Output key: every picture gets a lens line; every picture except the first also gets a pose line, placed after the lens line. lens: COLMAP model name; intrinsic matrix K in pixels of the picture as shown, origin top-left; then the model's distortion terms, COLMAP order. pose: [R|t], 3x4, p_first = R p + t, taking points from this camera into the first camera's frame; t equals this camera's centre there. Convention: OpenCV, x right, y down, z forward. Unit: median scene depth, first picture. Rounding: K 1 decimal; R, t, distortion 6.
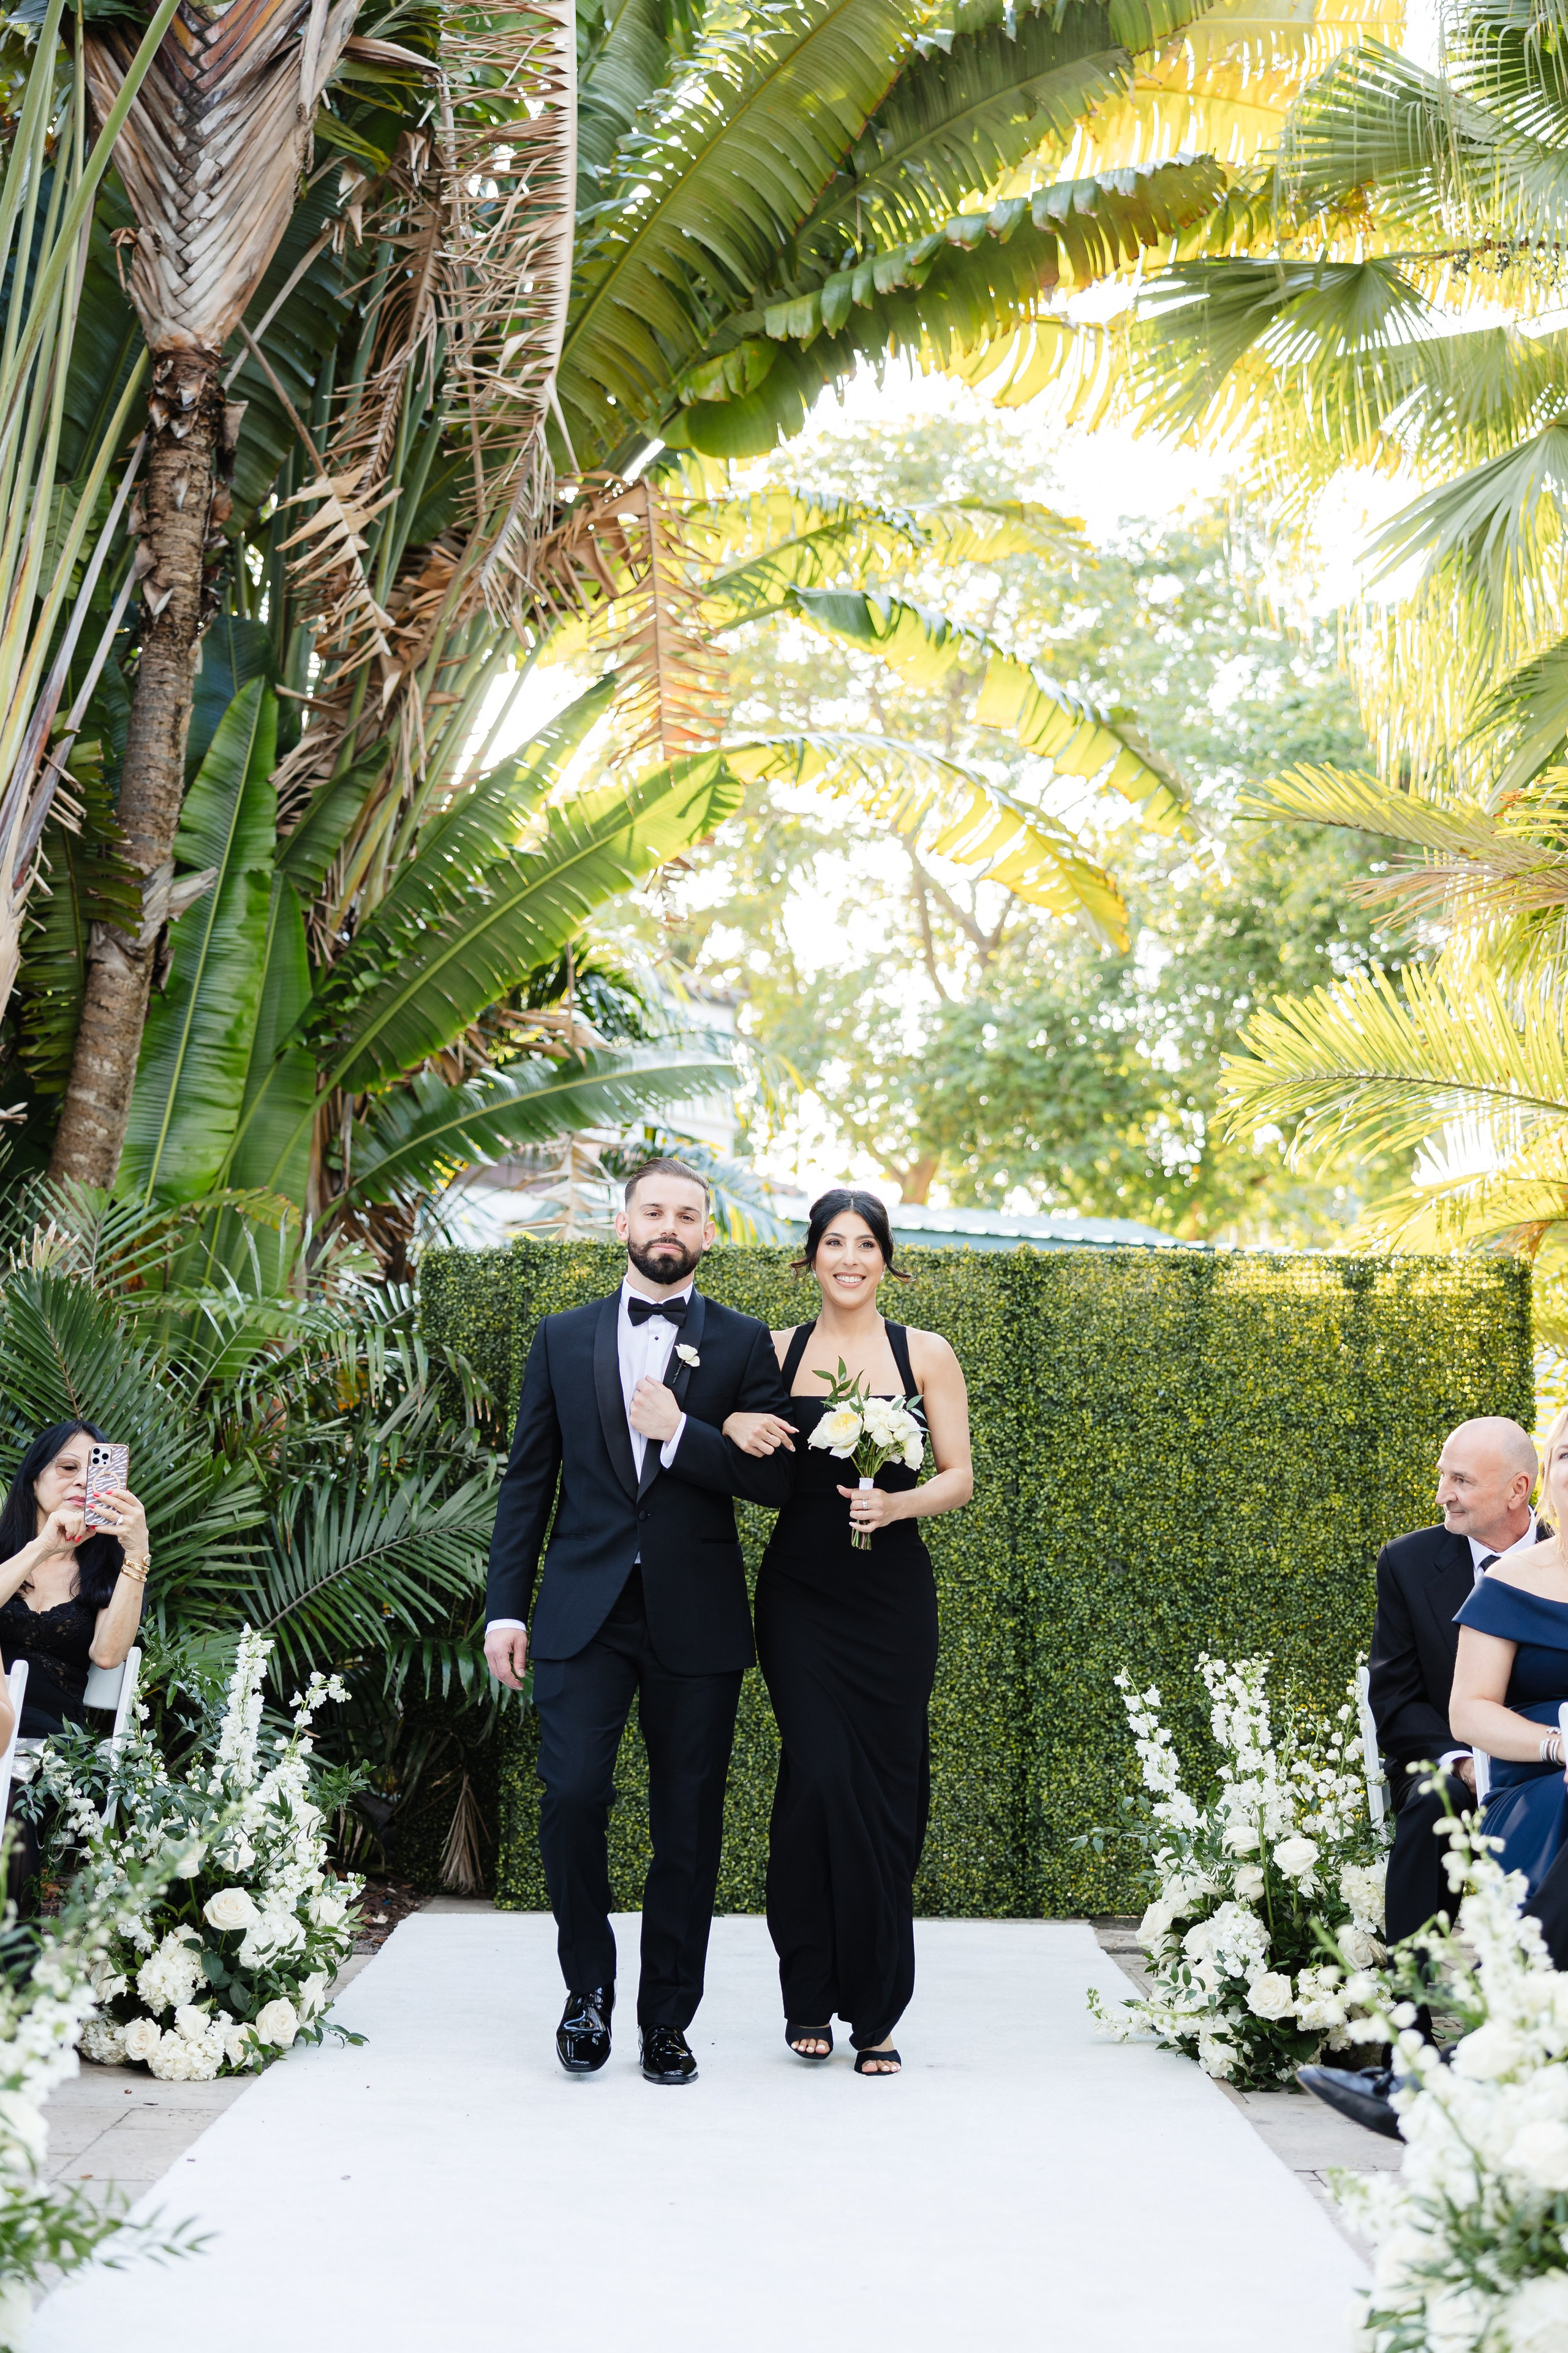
lens RADIAL K [[3003.2, 0, 783.1], [0, 3003.2, 1143.5], [0, 0, 1]] dist [0.012125, -0.001160]
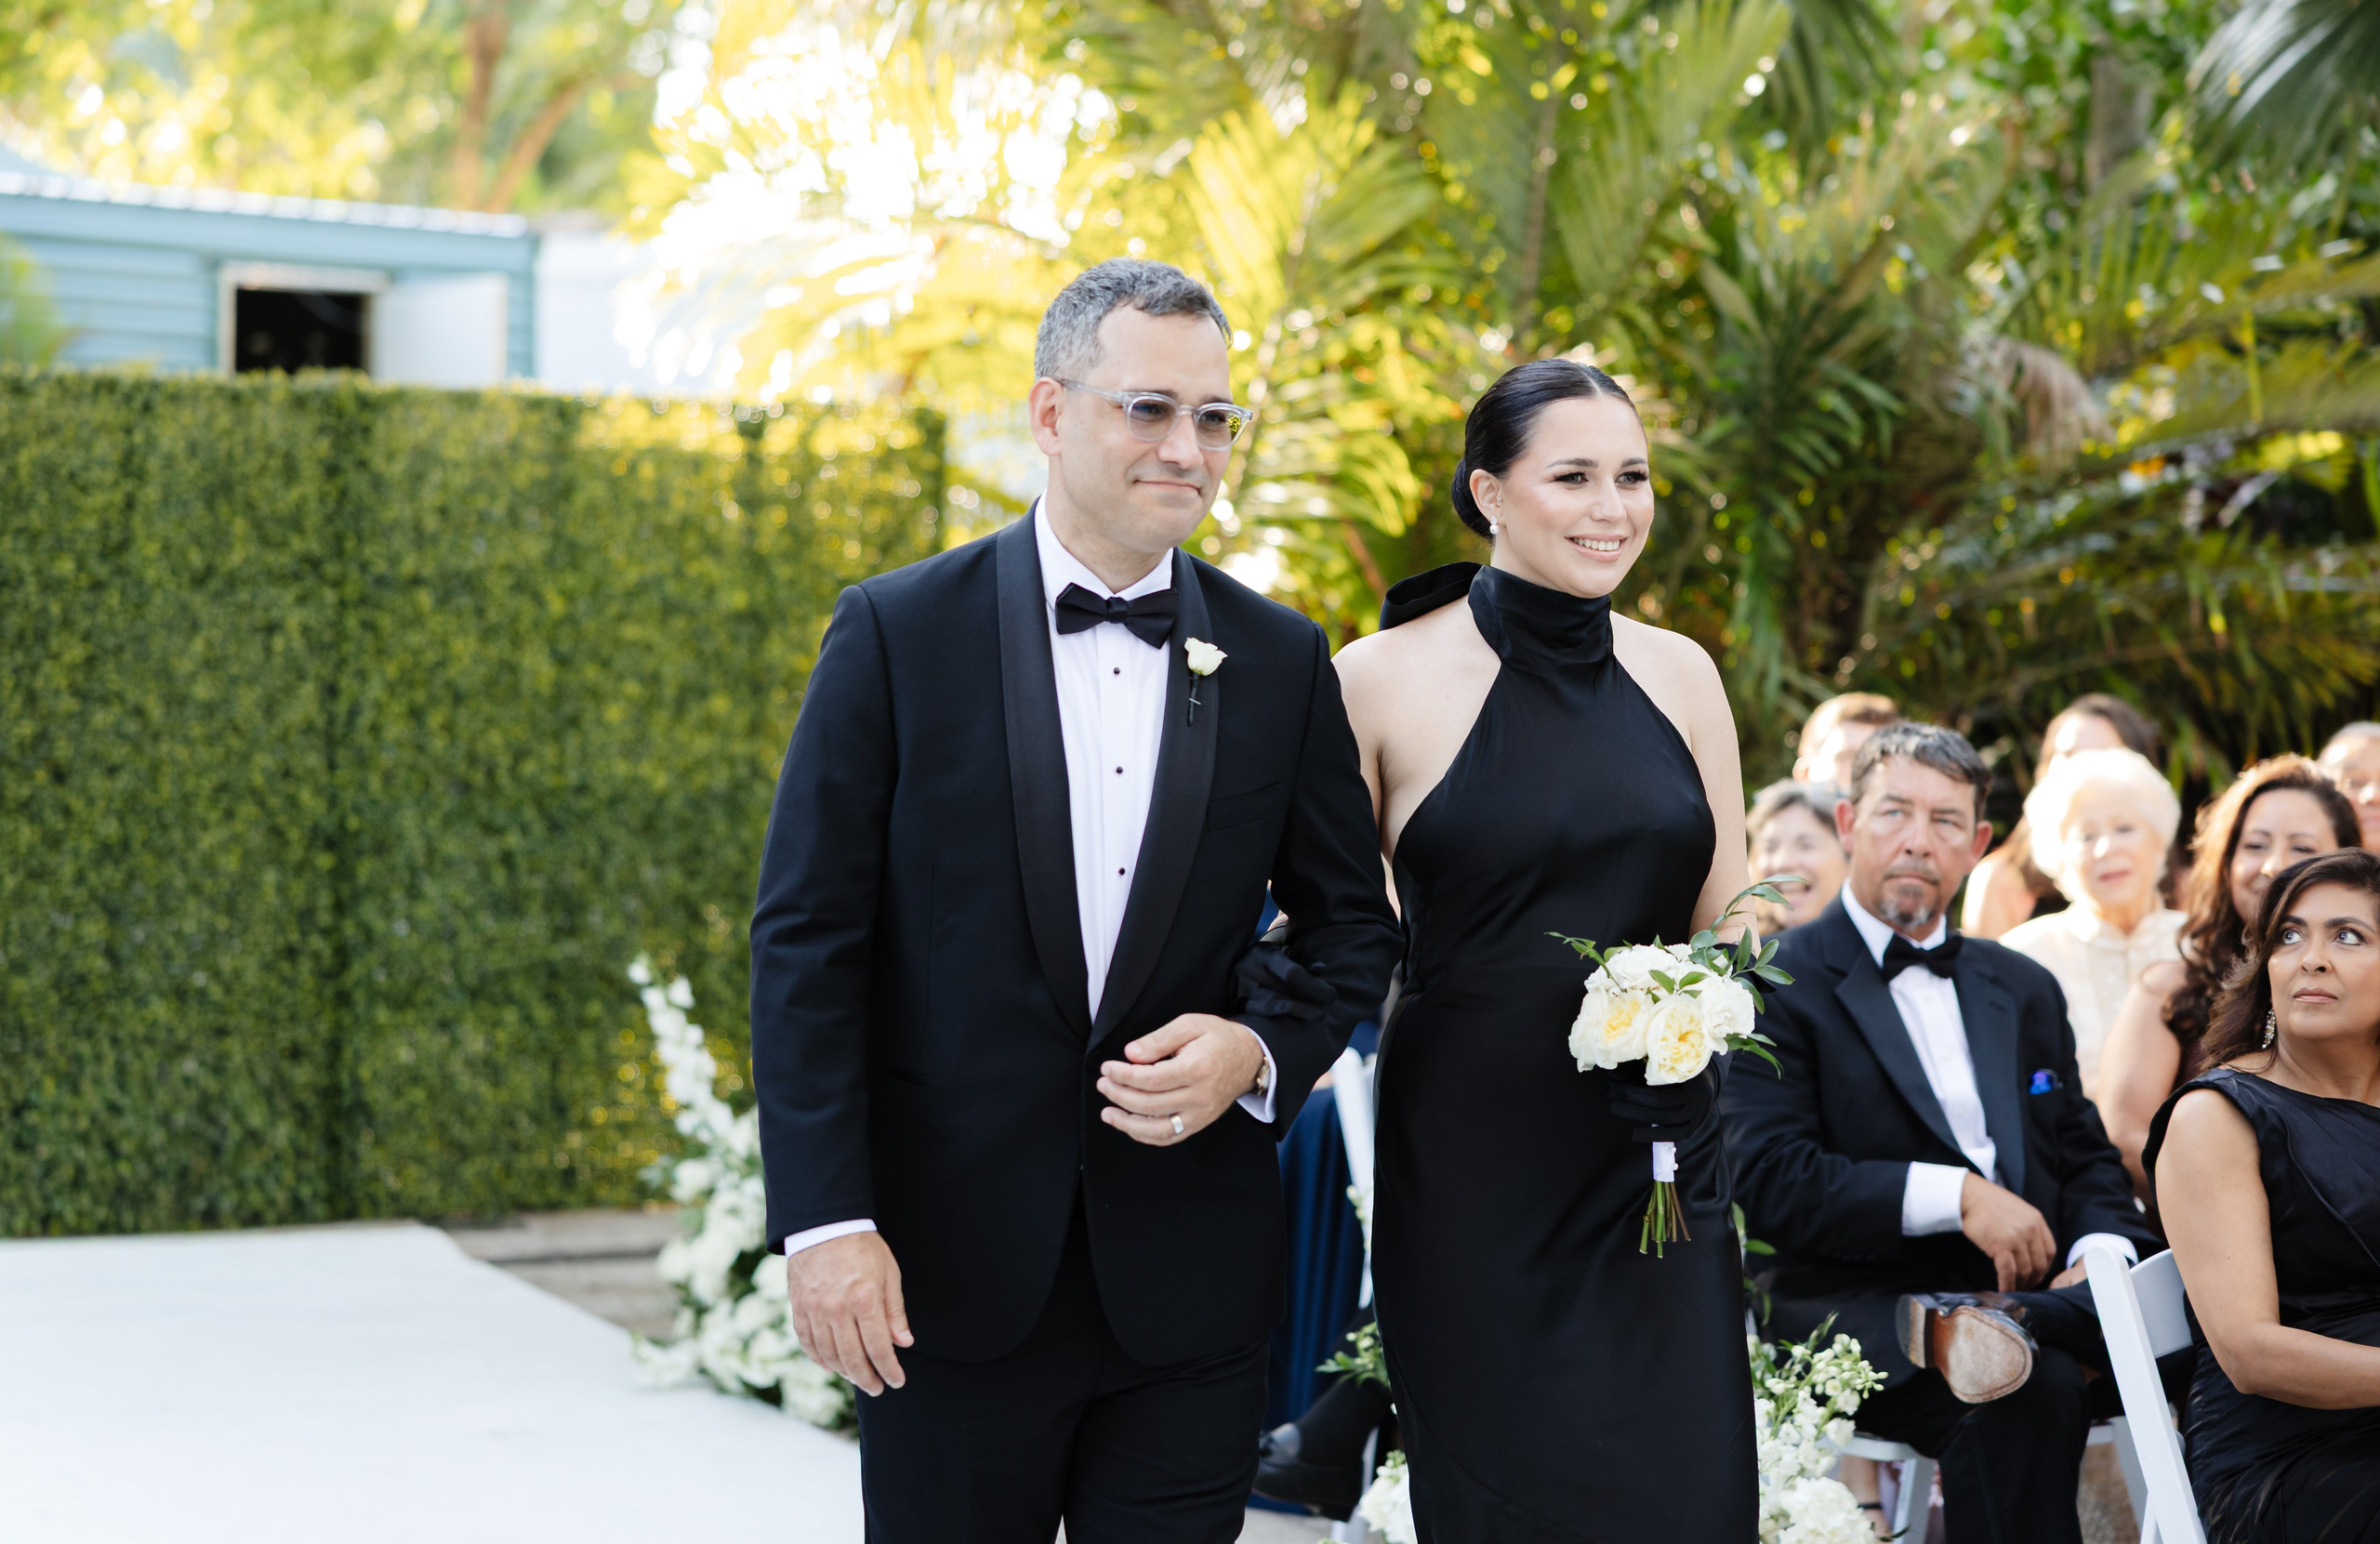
lens RADIAL K [[4721.1, 0, 1121.9], [0, 4721.1, 726.0], [0, 0, 1]] dist [0.007286, 0.114478]
pose [[0.907028, -0.005939, 0.421028, -0.252463], [-0.070836, 0.983498, 0.166476, -0.094403], [-0.415069, -0.180822, 0.891639, -0.179483]]
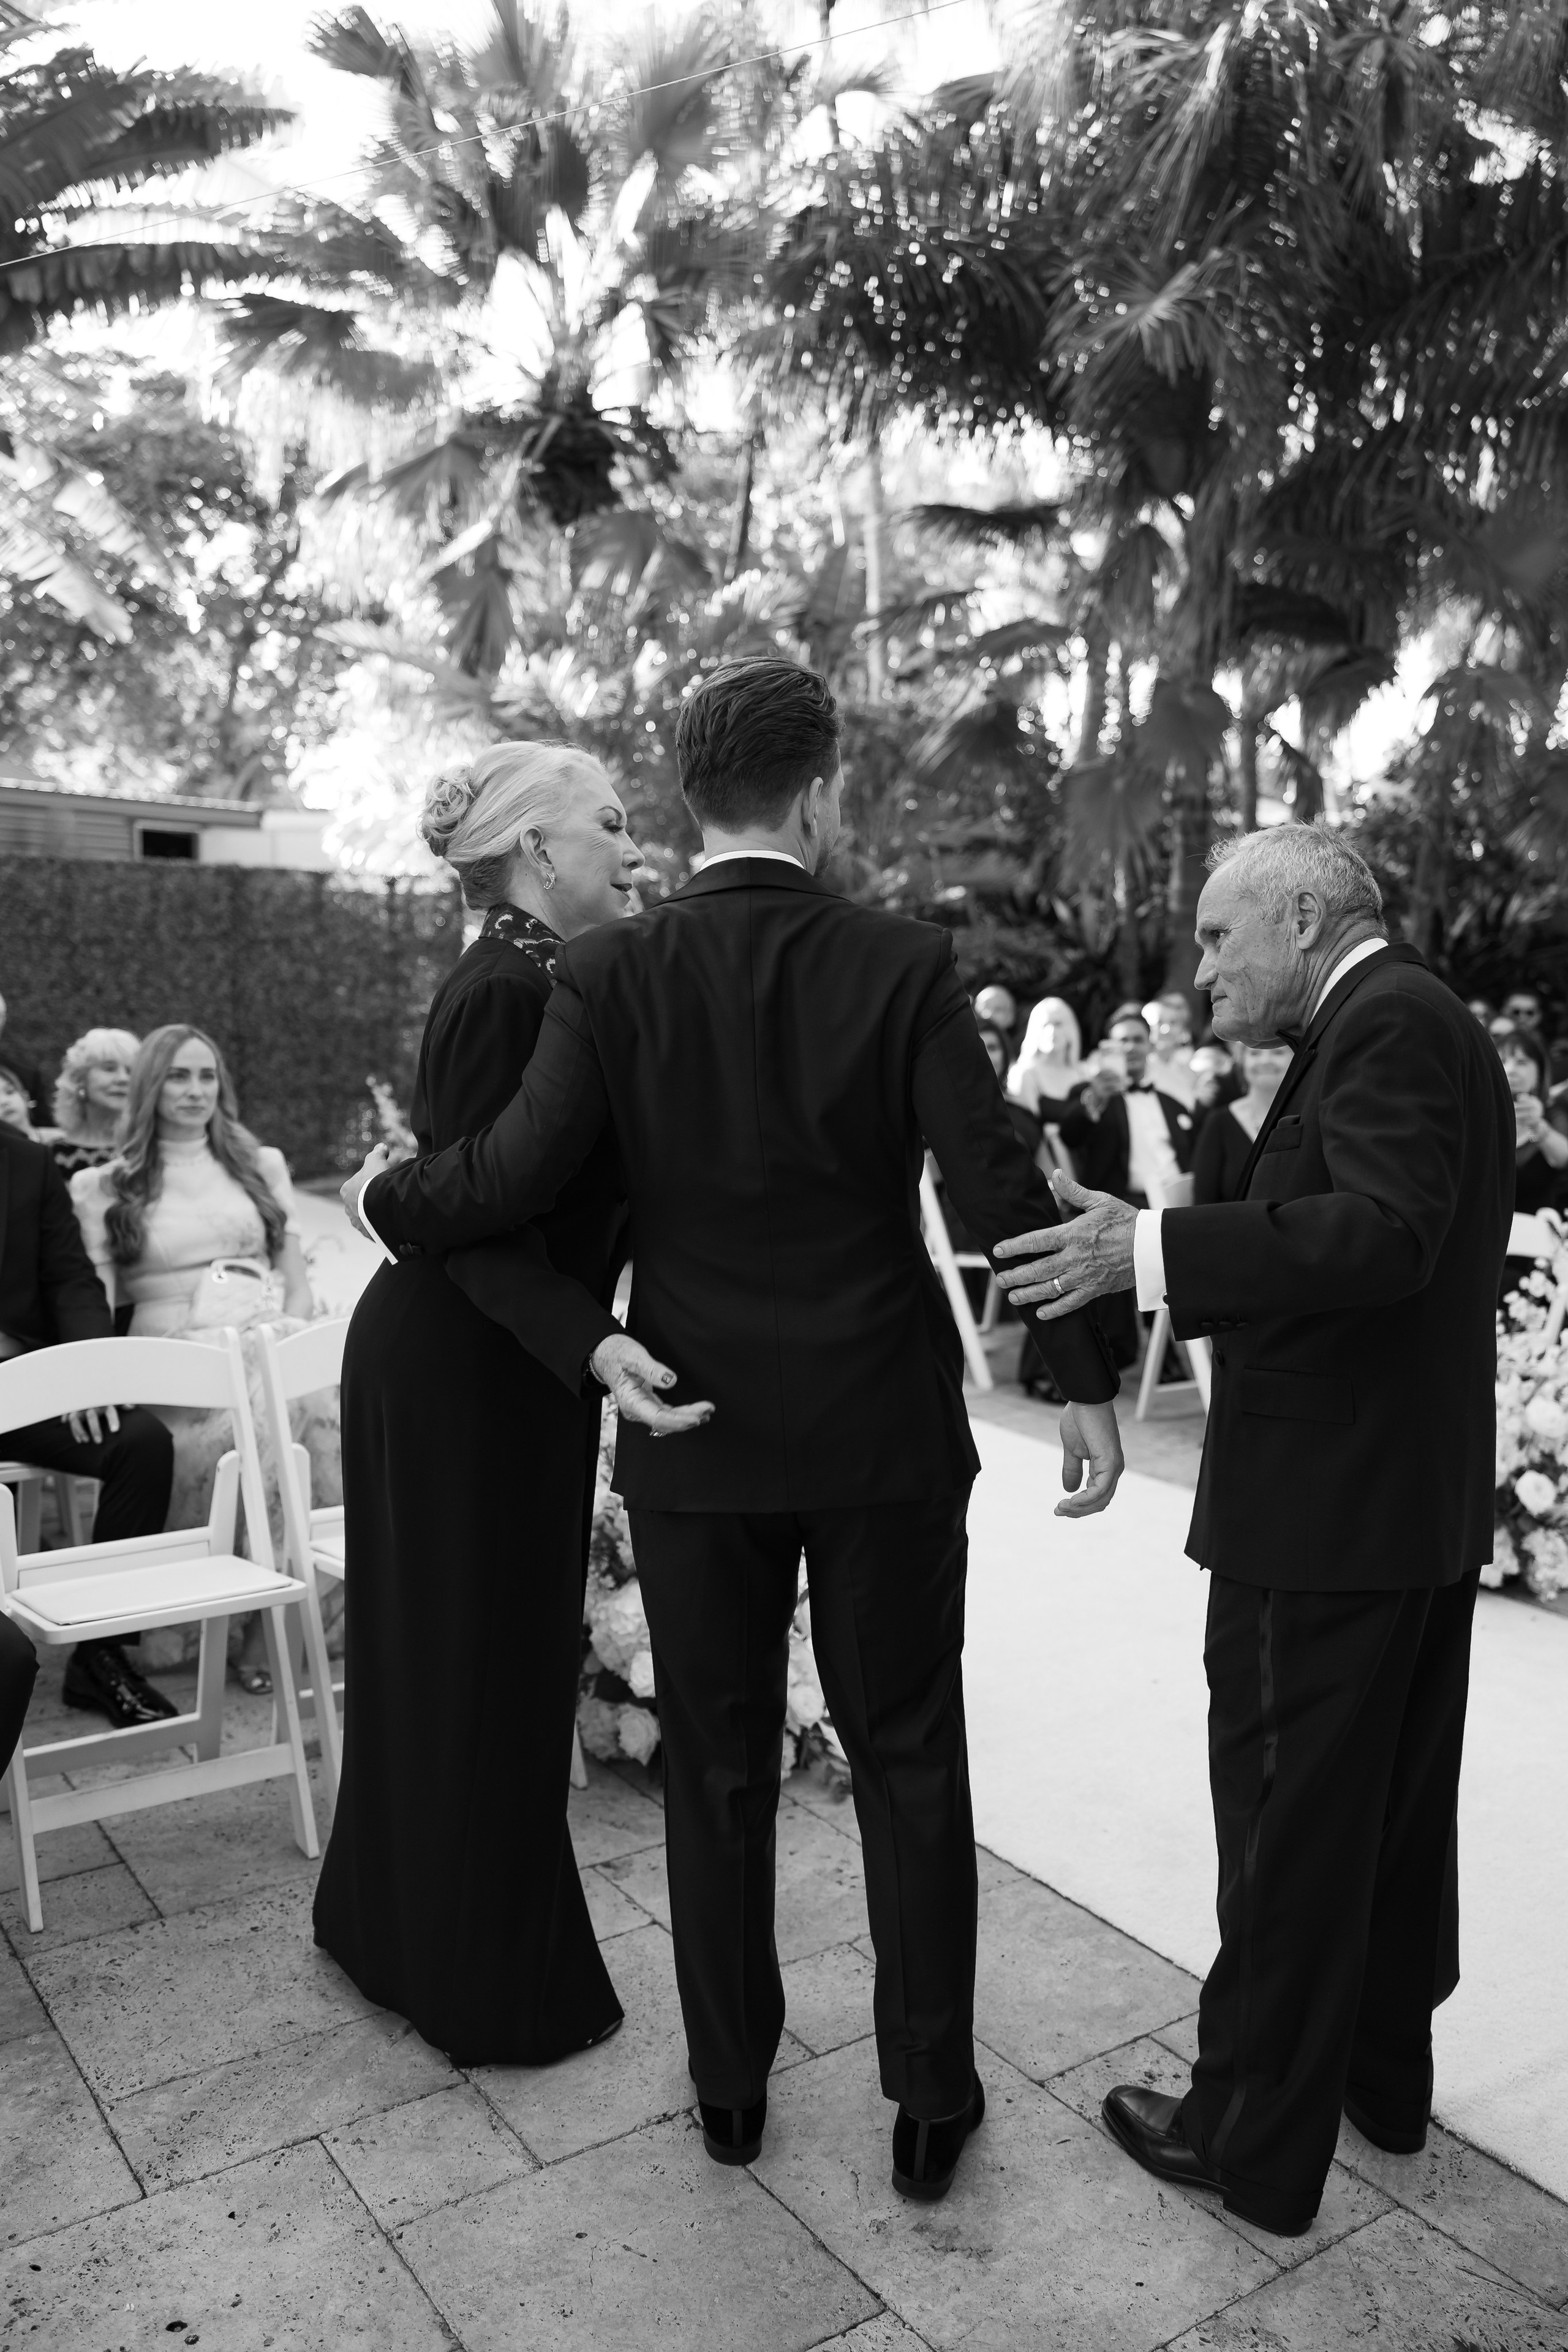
lens RADIAL K [[1853.2, 0, 784.0], [0, 1853.2, 1176.0], [0, 0, 1]] dist [0.009387, 0.004667]
pose [[0.822021, -0.062815, 0.565982, -0.343491], [-0.090628, 0.966800, 0.238925, -0.095639], [-0.562199, -0.247695, 0.789037, -0.256166]]
